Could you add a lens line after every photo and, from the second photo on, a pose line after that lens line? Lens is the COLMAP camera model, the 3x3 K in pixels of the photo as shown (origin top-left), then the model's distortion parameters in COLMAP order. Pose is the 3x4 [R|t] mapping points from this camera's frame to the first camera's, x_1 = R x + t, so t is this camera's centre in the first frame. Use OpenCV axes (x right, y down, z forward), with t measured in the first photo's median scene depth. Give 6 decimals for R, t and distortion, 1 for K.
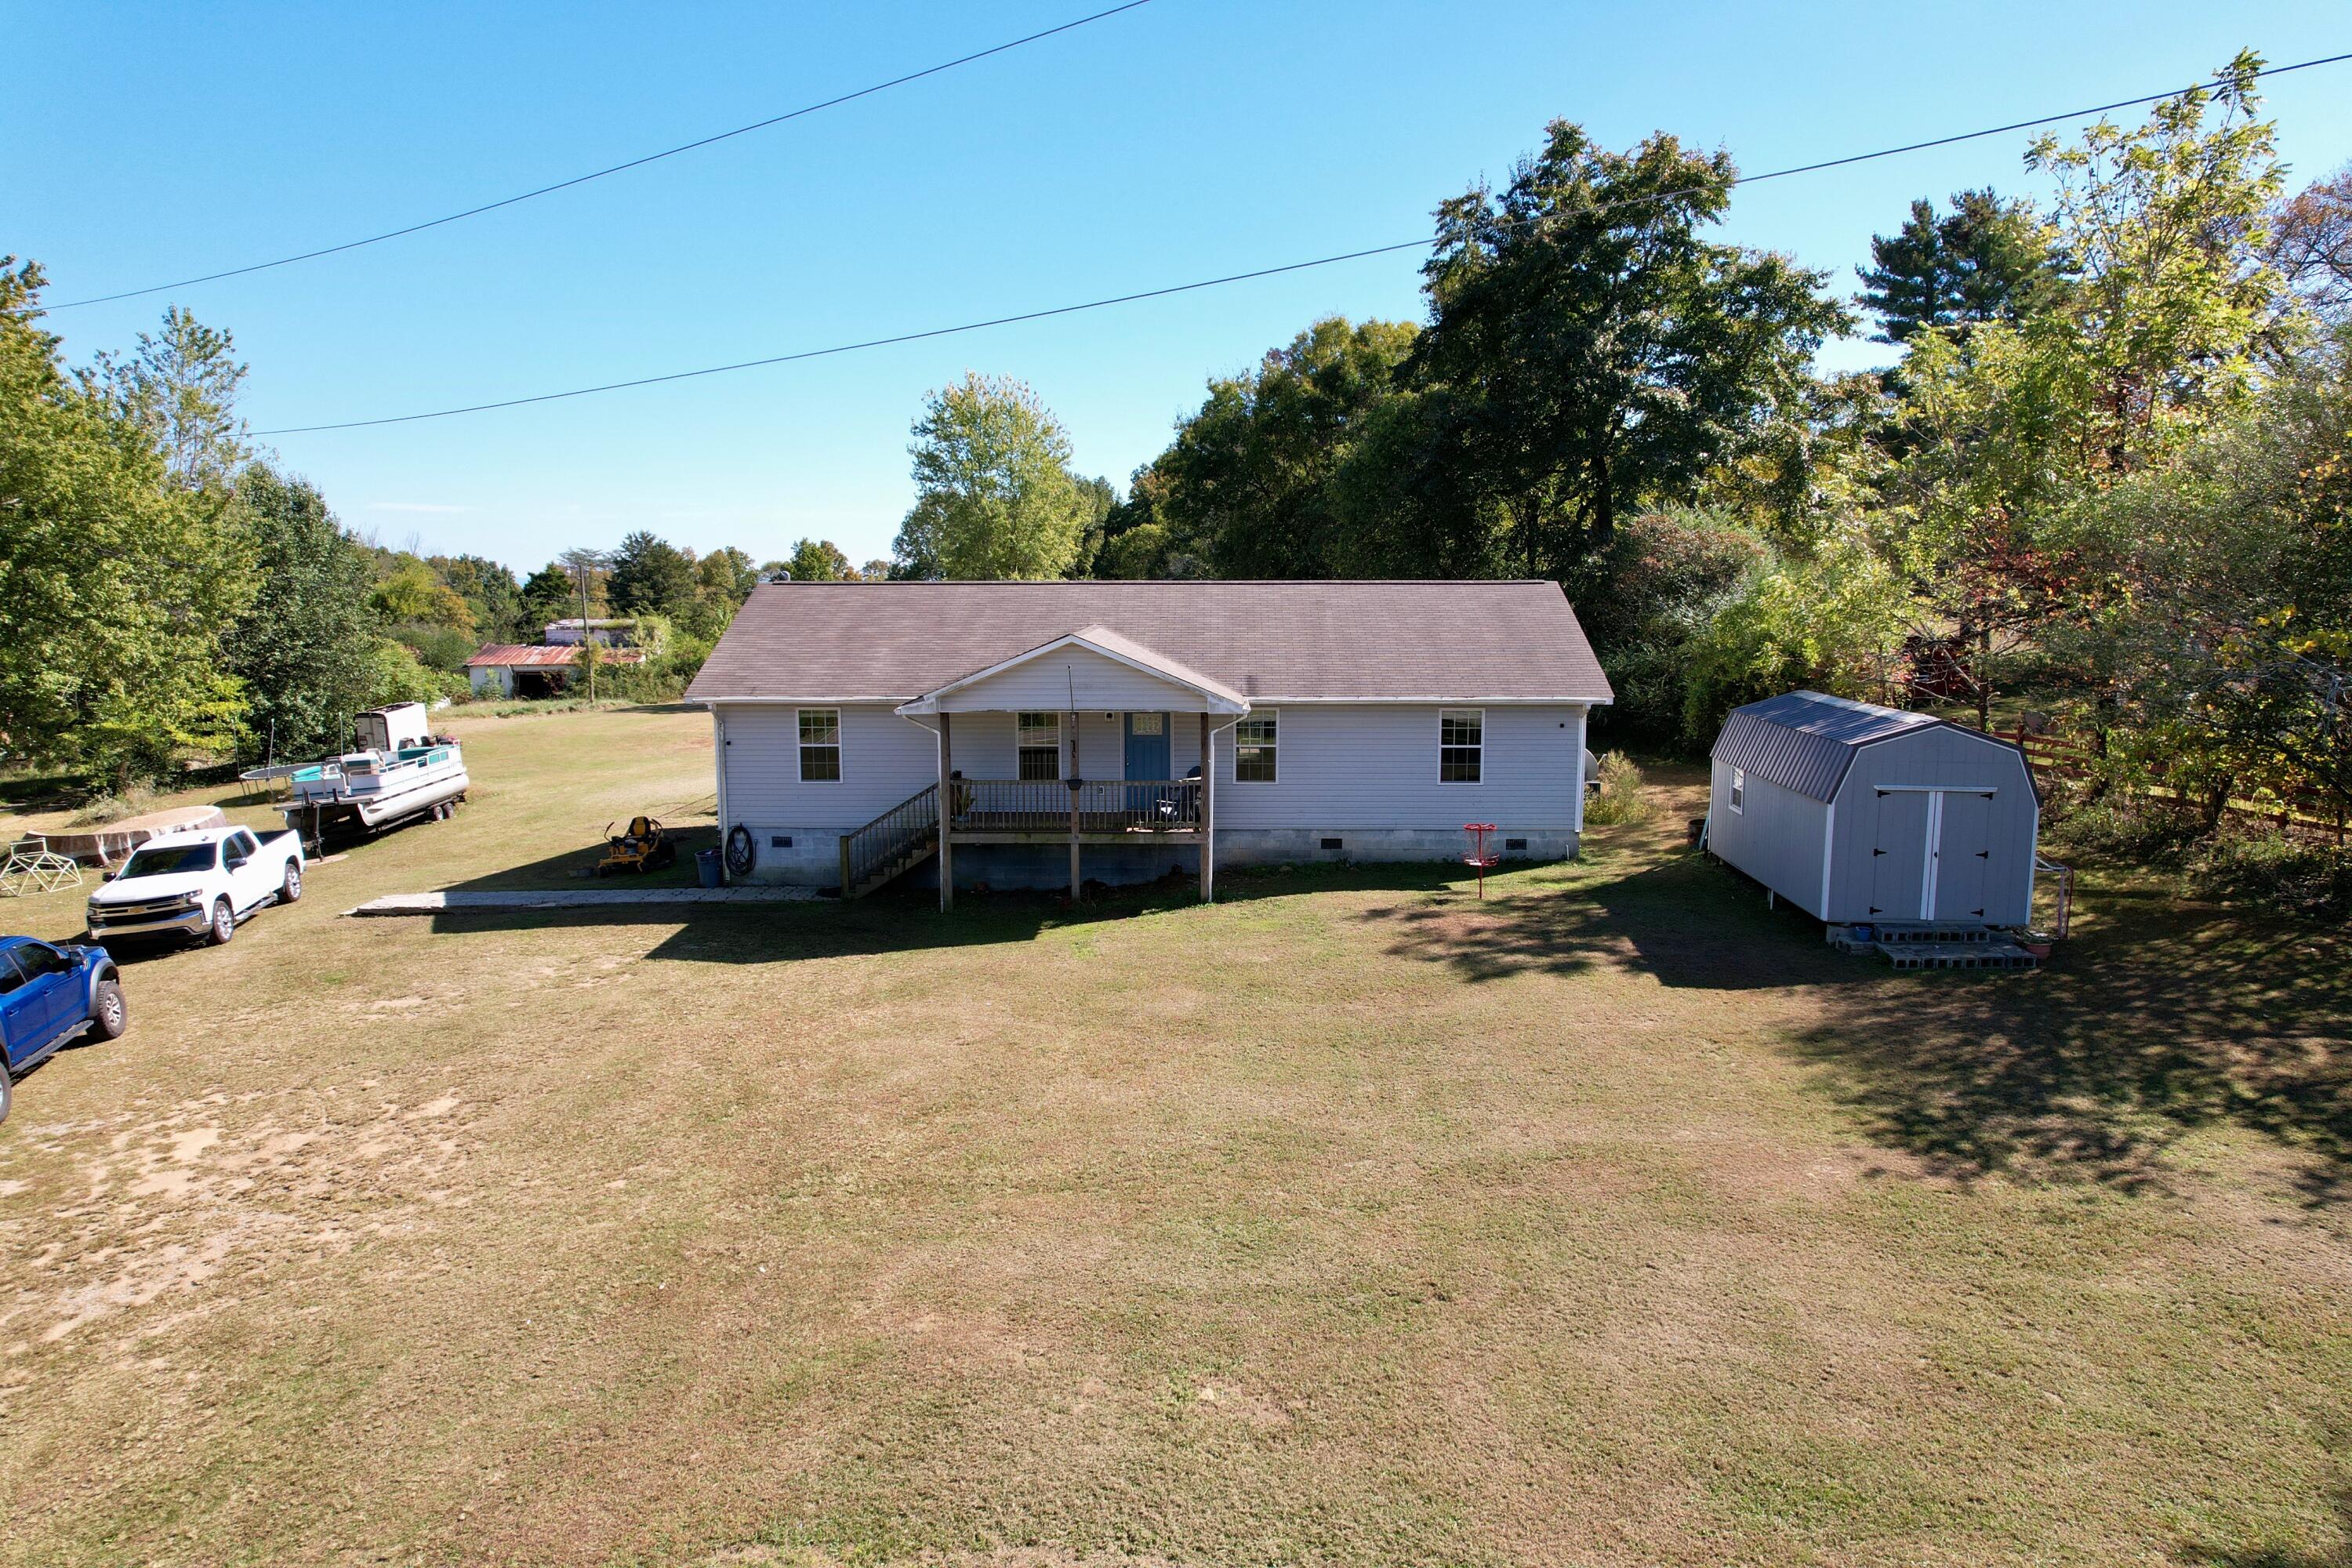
lens RADIAL K [[1403.2, 0, 1147.8], [0, 1403.2, 781.8], [0, 0, 1]] dist [-0.078403, 0.070569]
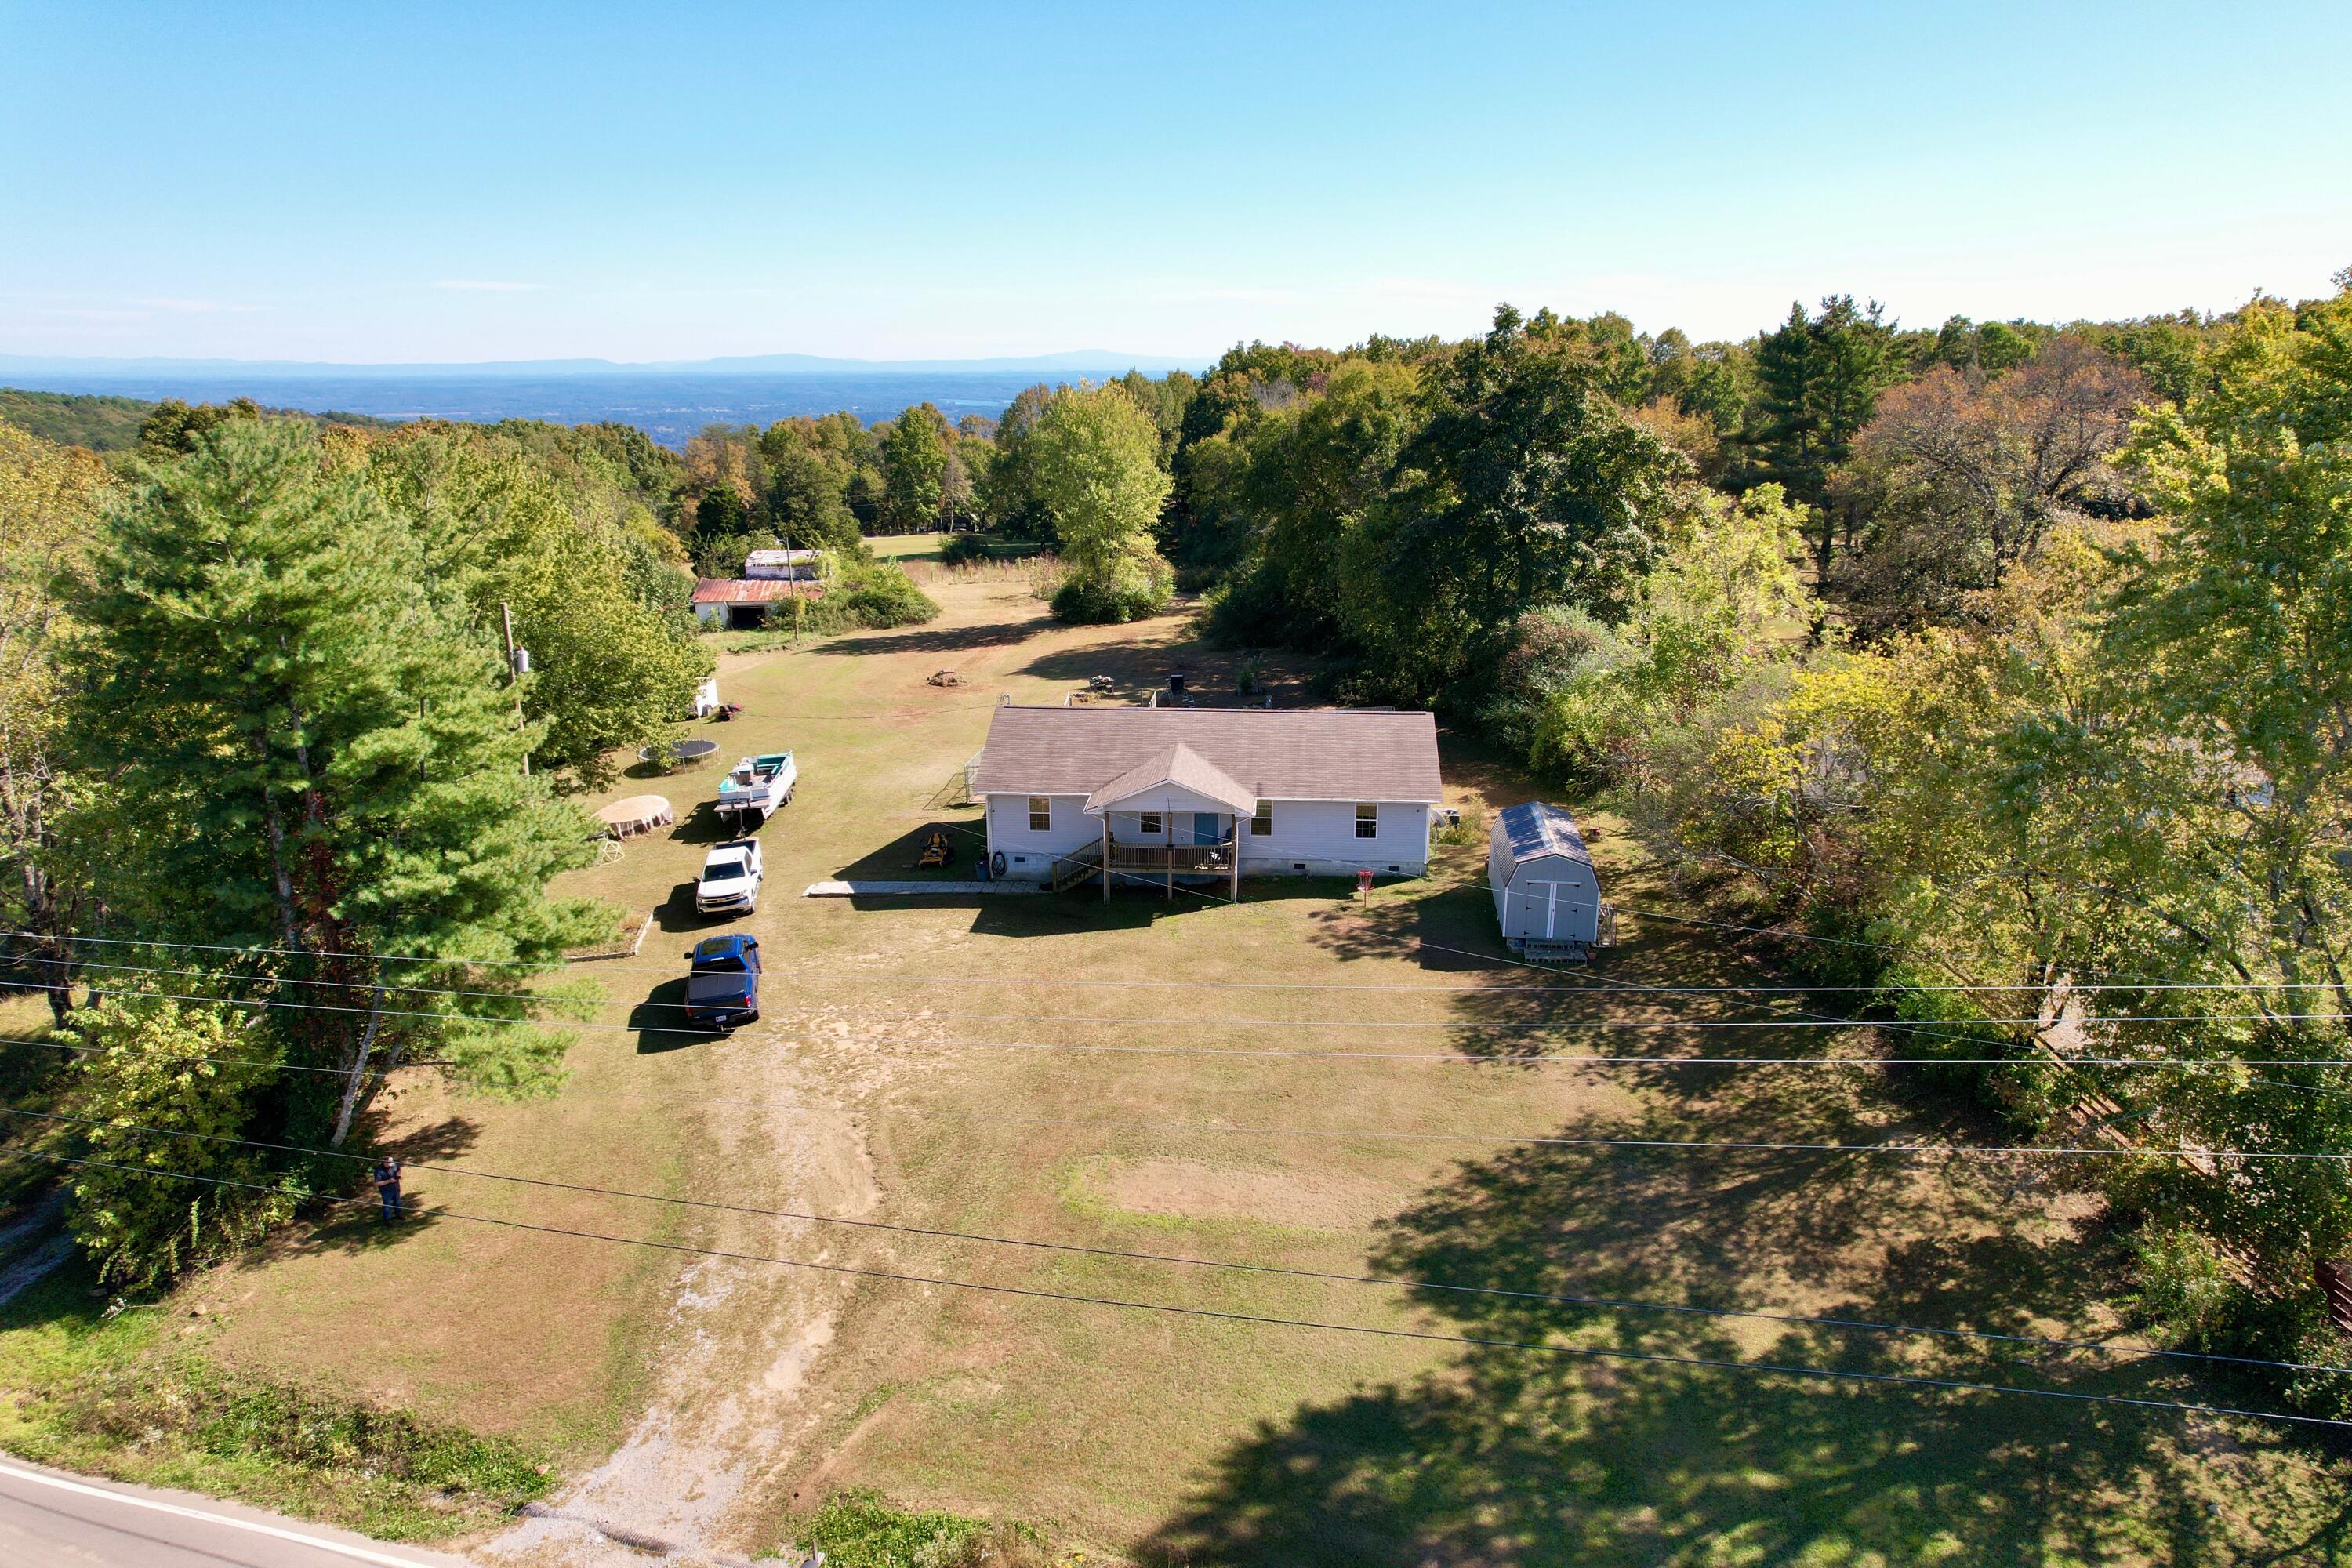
lens RADIAL K [[1503.3, 0, 1177.1], [0, 1503.3, 765.4], [0, 0, 1]] dist [-0.073251, 0.065581]
pose [[0.999507, 0.017284, -0.026193, 0.014077], [-0.012820, 0.986719, 0.161931, -0.468979], [0.028644, -0.161515, 0.986454, -1.149304]]
